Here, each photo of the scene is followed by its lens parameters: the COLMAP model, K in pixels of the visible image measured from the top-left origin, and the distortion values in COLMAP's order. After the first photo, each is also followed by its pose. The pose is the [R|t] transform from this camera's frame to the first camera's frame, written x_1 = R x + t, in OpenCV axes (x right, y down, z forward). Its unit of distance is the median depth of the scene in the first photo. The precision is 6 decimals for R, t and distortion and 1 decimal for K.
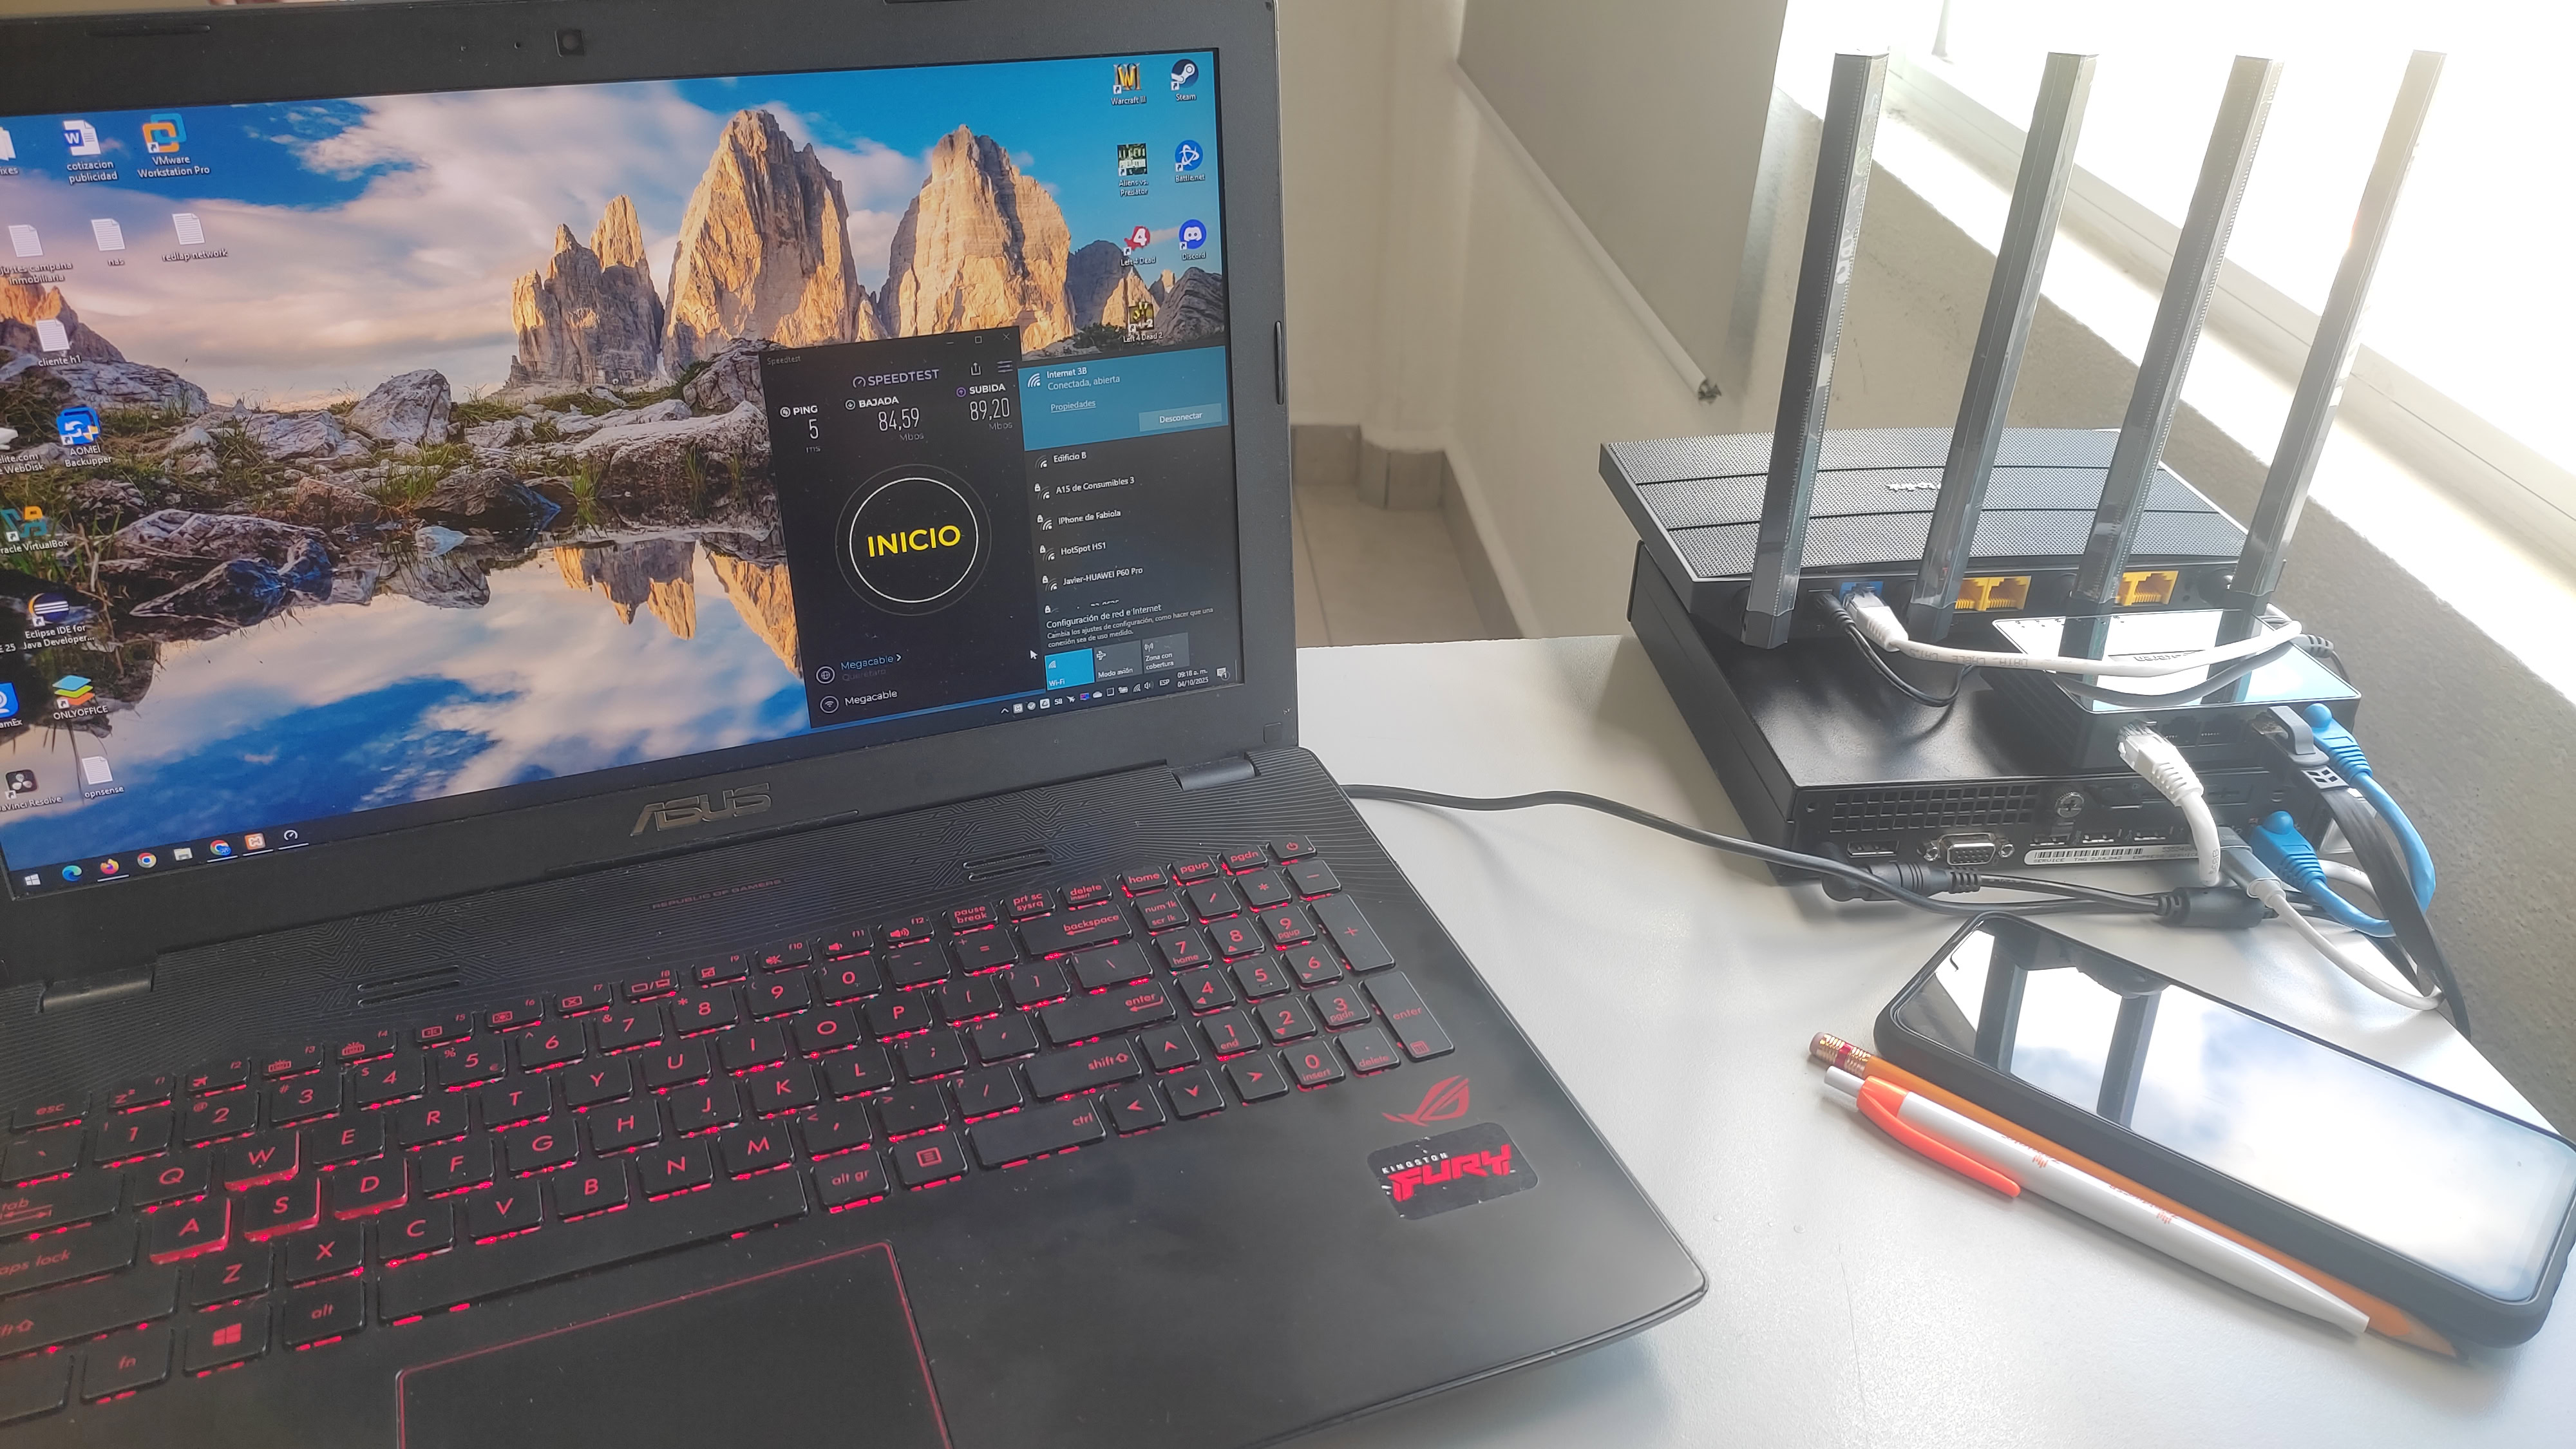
lens RADIAL K [[1894.4, 0, 1286.6], [0, 1894.4, 721.9], [0, 0, 1]] dist [0.052673, -0.056951]
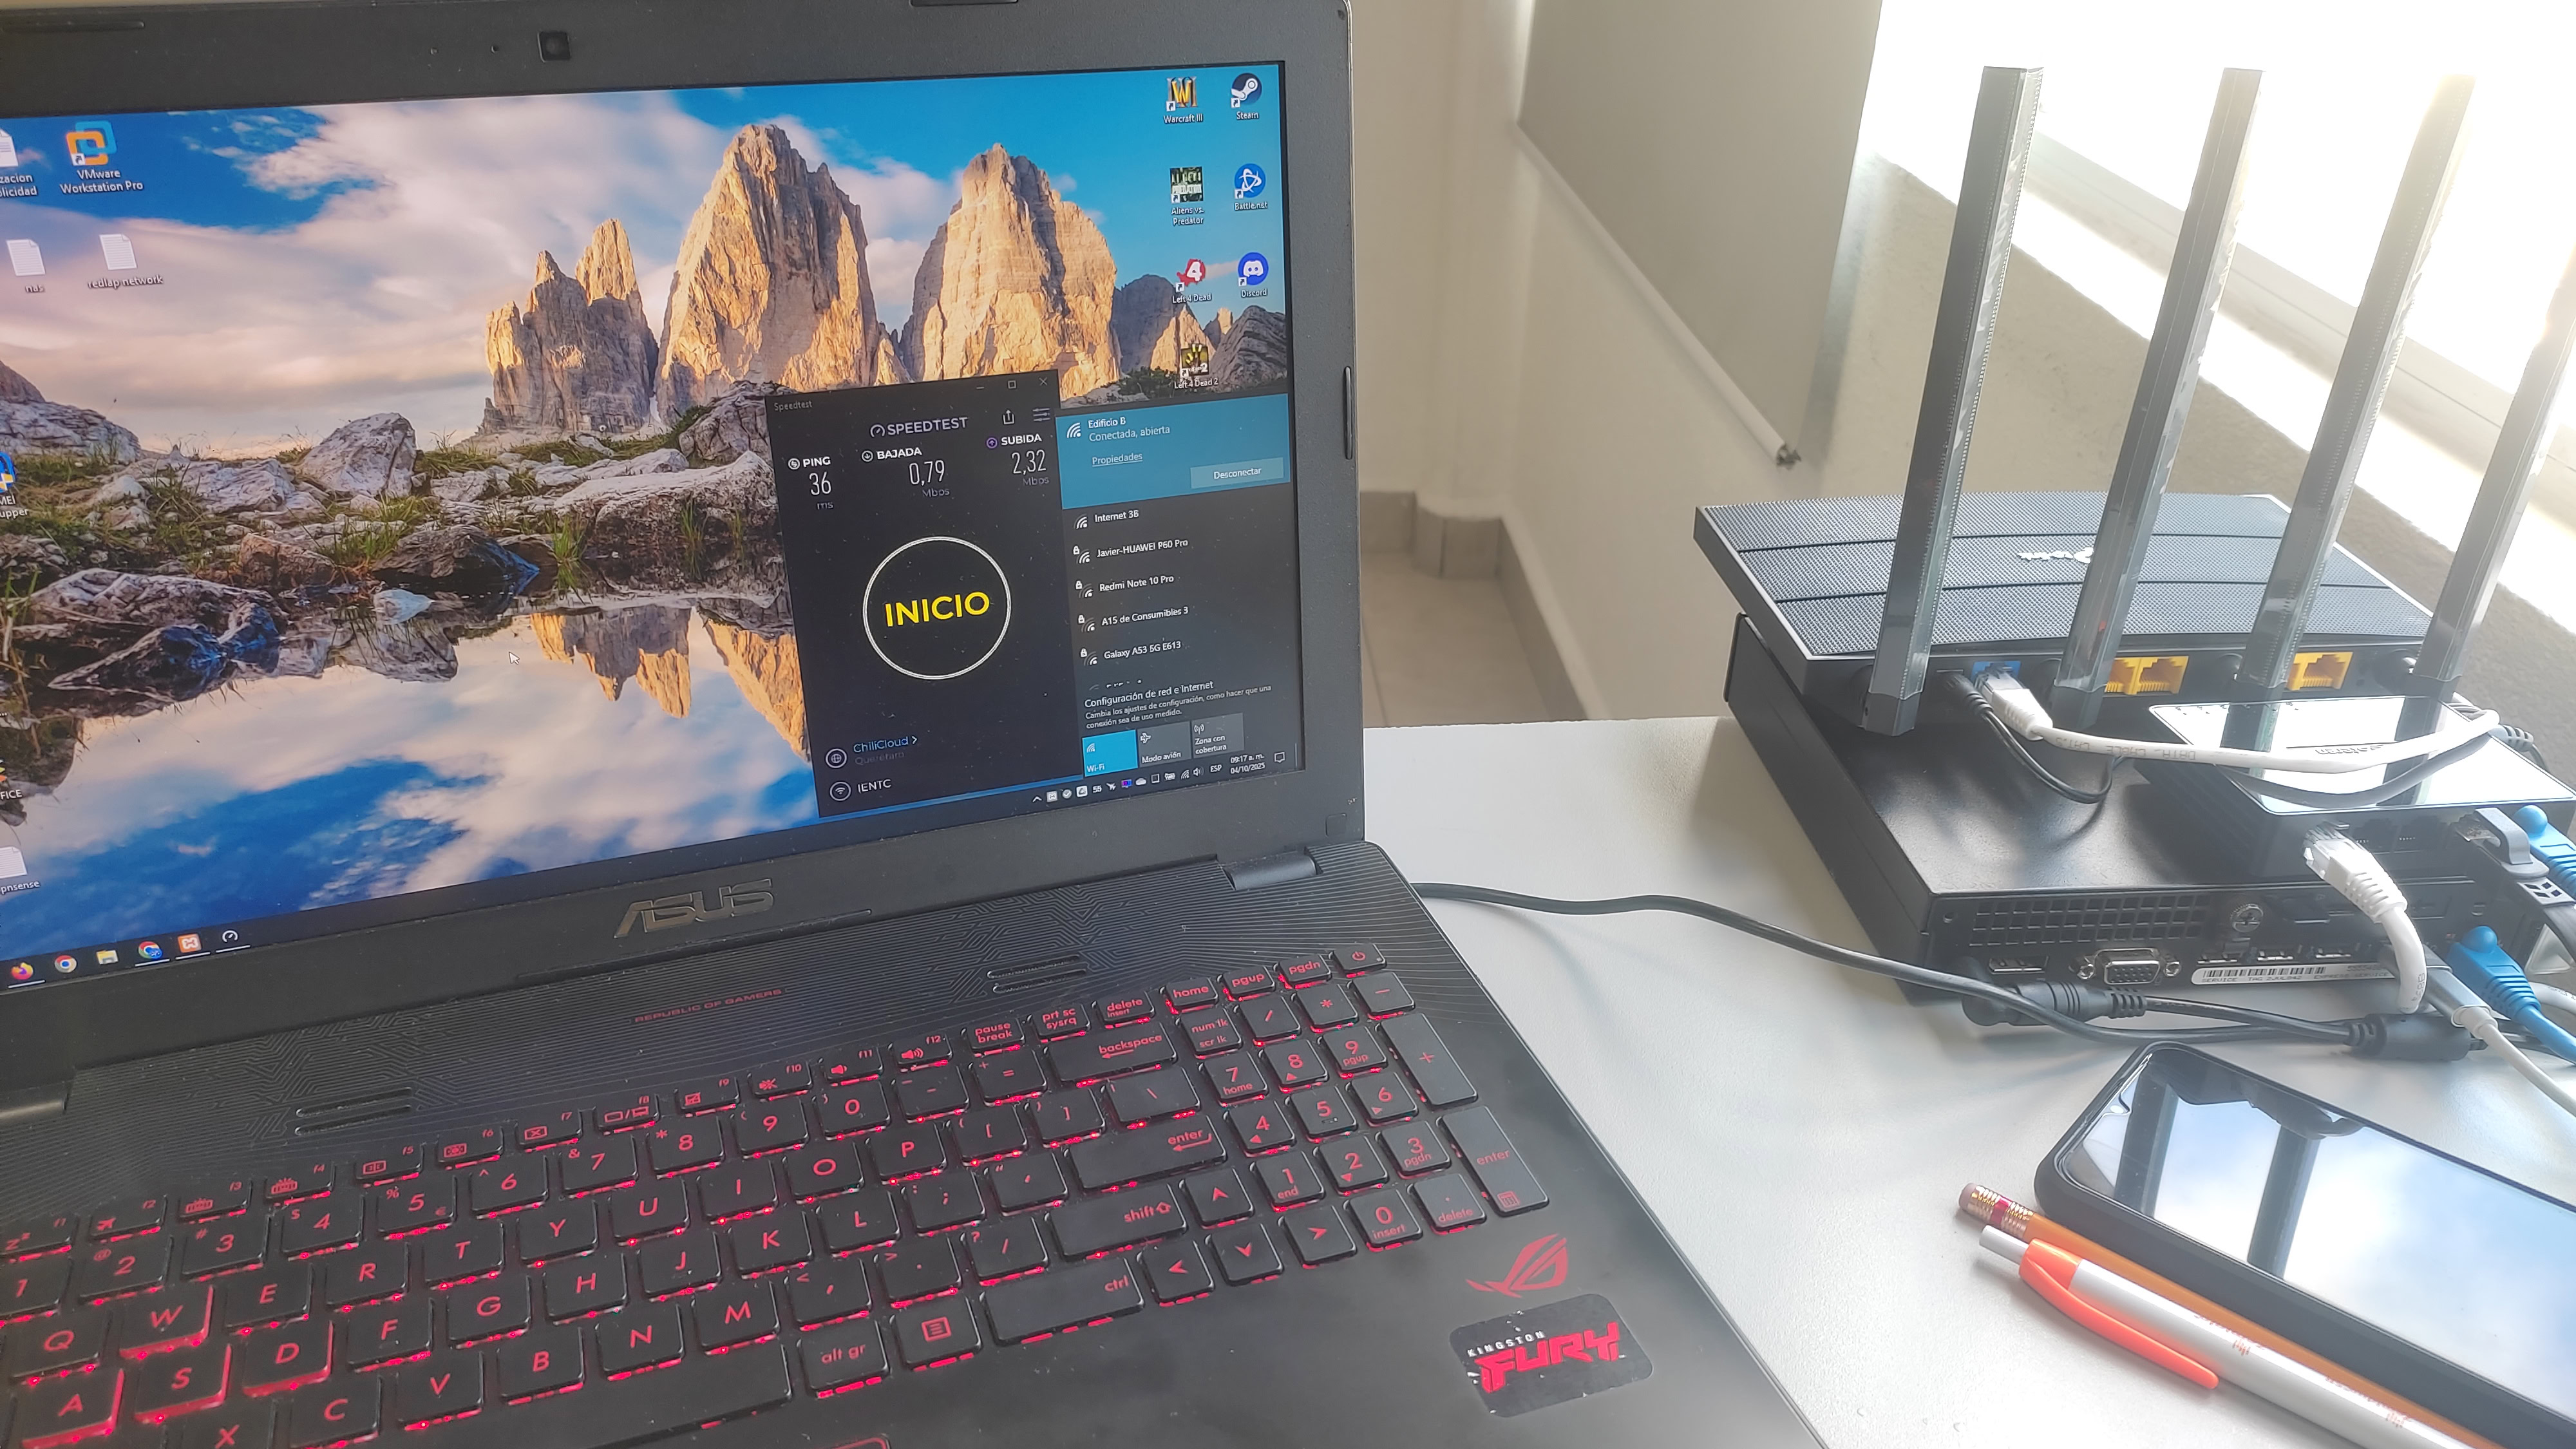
lens RADIAL K [[1894.4, 0, 1296.7], [0, 1894.4, 713.1], [0, 0, 1]] dist [0.052673, -0.056951]
pose [[0.999785, 0.007763, -0.019225, -0.010567], [-0.008535, 0.999146, -0.040432, -0.012547], [0.018895, 0.040587, 0.998997, 0.121536]]
